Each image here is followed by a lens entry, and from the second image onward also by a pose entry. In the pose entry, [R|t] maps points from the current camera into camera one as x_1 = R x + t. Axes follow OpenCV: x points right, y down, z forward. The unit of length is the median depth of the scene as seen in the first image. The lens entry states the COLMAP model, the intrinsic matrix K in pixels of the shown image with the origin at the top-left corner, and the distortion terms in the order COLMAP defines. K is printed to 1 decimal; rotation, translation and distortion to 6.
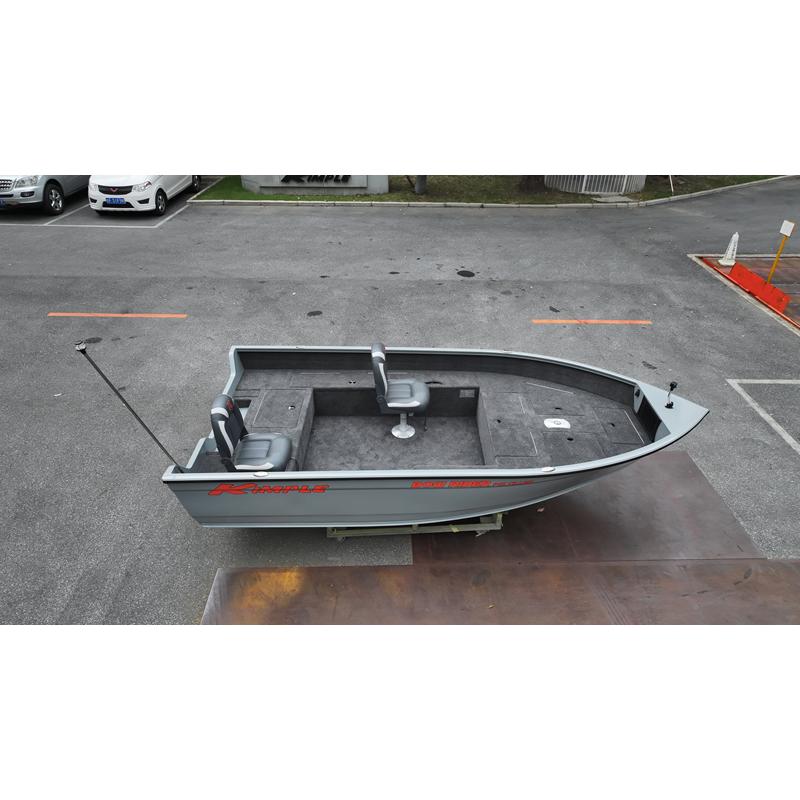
lens RADIAL K [[604.9, 0, 406.6], [0, 604.9, 399.5], [0, 0, 1]] dist [0.005721, -0.000923]
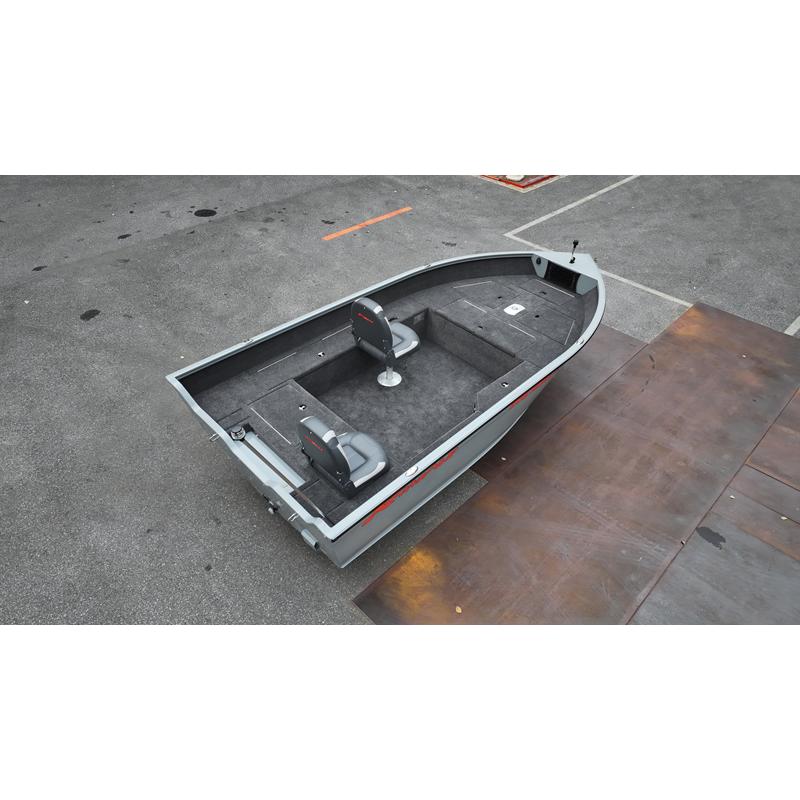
lens RADIAL K [[604.9, 0, 406.6], [0, 604.9, 399.5], [0, 0, 1]] dist [0.005721, -0.000923]
pose [[0.696564, -0.446769, 0.561424, -0.369412], [0.358174, 0.894527, 0.267455, -0.112934], [-0.621700, 0.014788, 0.783116, 0.155301]]
